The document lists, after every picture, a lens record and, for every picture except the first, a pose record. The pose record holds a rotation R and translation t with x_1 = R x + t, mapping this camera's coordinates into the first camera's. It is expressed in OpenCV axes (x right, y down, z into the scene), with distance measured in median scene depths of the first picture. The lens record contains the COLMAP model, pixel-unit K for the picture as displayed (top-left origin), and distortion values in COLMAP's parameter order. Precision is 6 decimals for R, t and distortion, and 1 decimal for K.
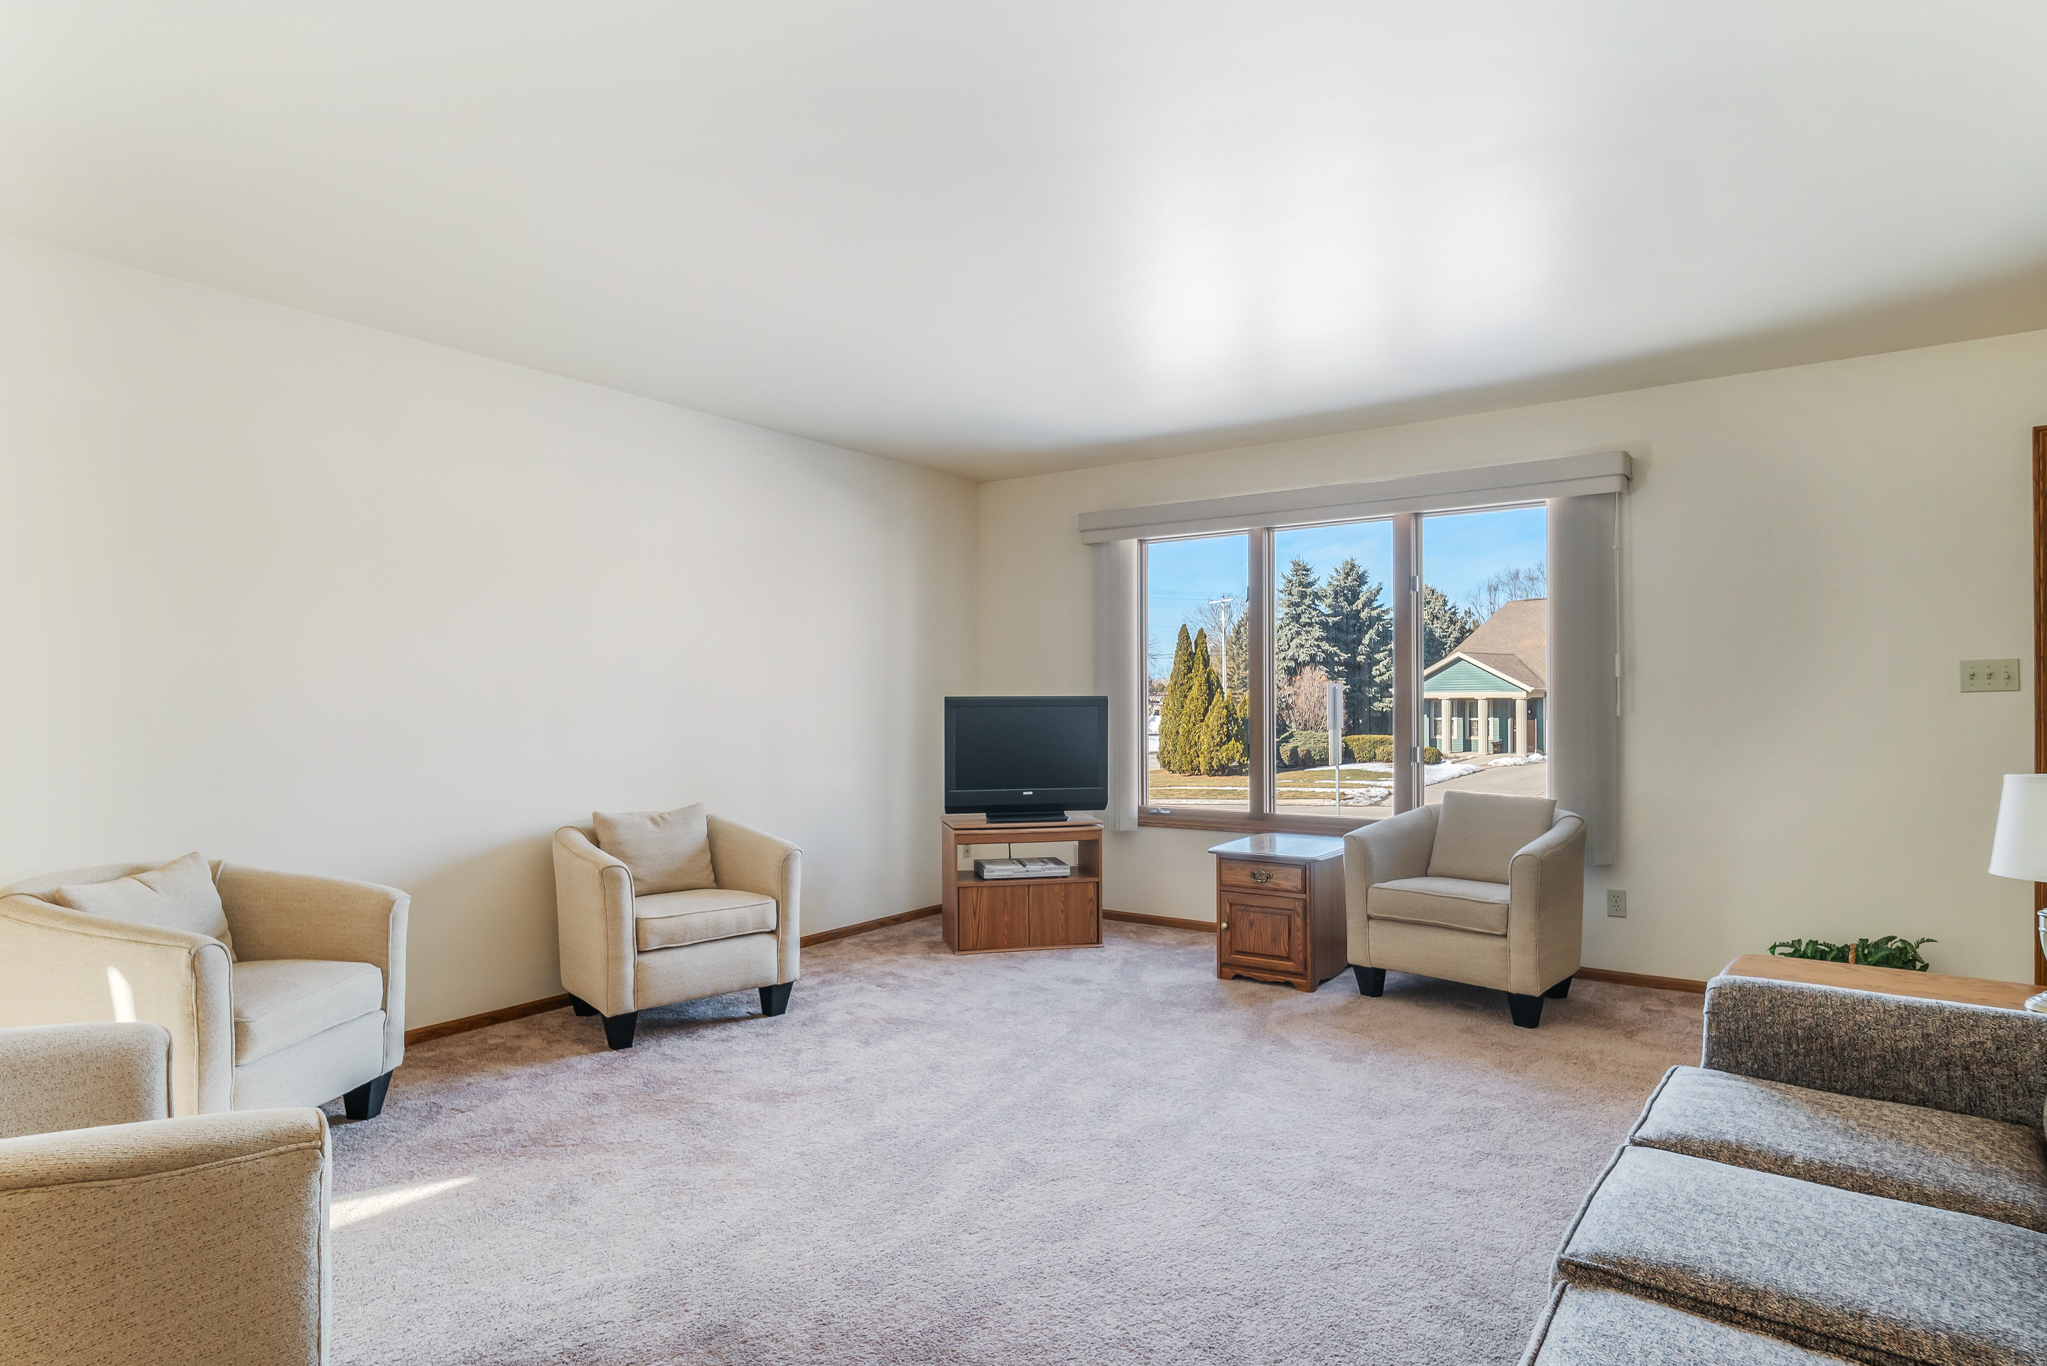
lens RADIAL K [[1142.3, 0, 1030.4], [0, 1142.3, 698.4], [0, 0, 1]] dist [0.003897, -0.000466]
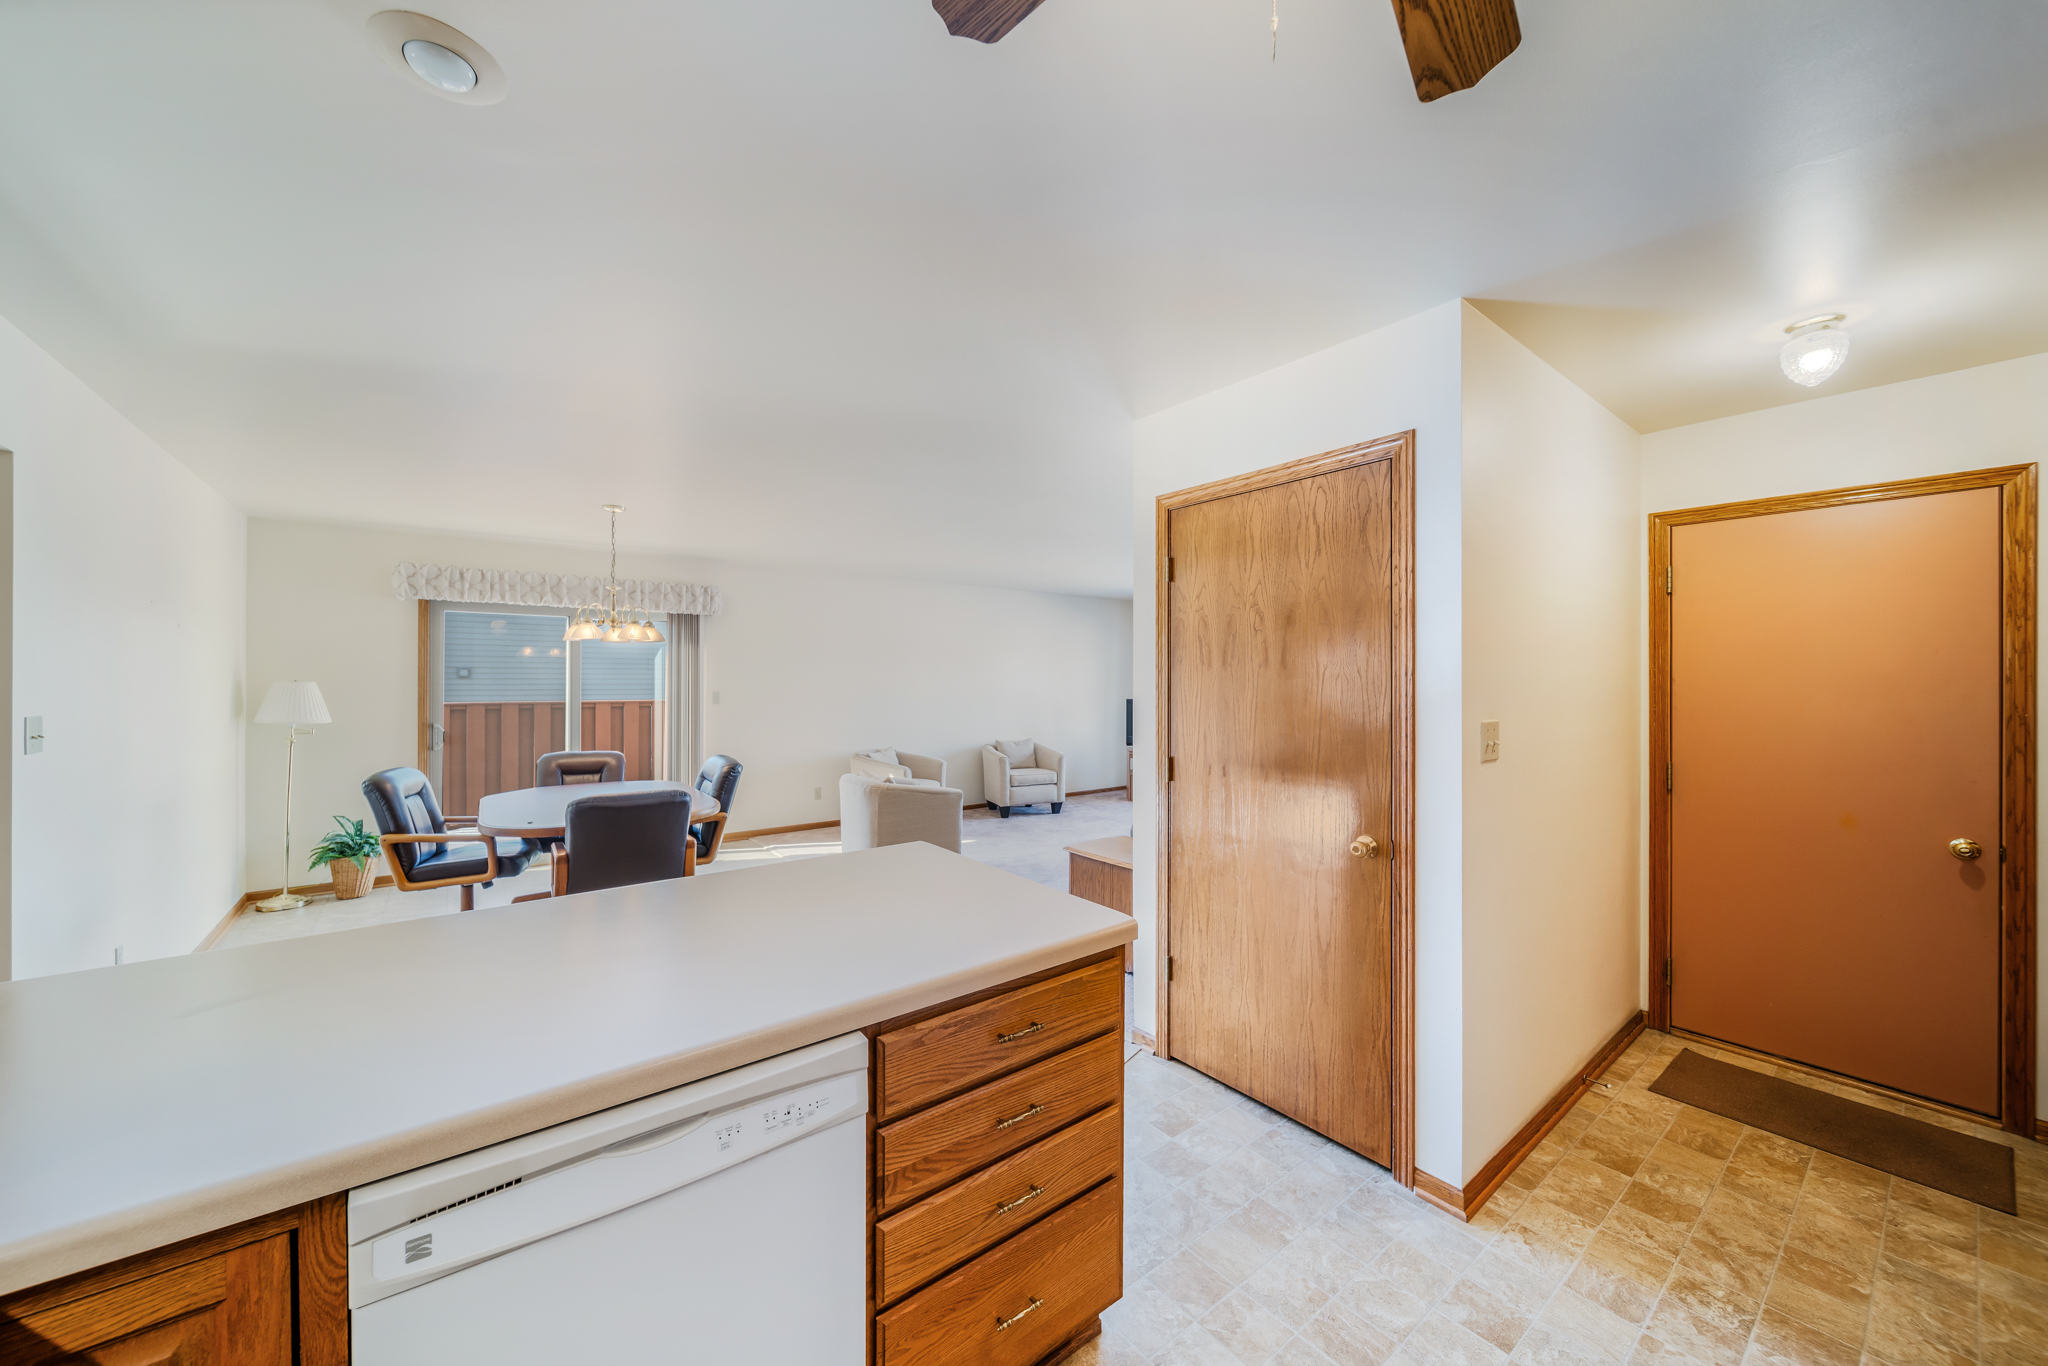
lens RADIAL K [[729.5, 0, 1025.1], [0, 729.5, 676.3], [0, 0, 1]] dist [0.006866, -0.002013]
pose [[0.957354, 0.004429, -0.288885, 0.294261], [-0.005217, 0.999984, -0.001960, -0.076398], [0.288872, 0.003384, 0.957362, -0.991848]]
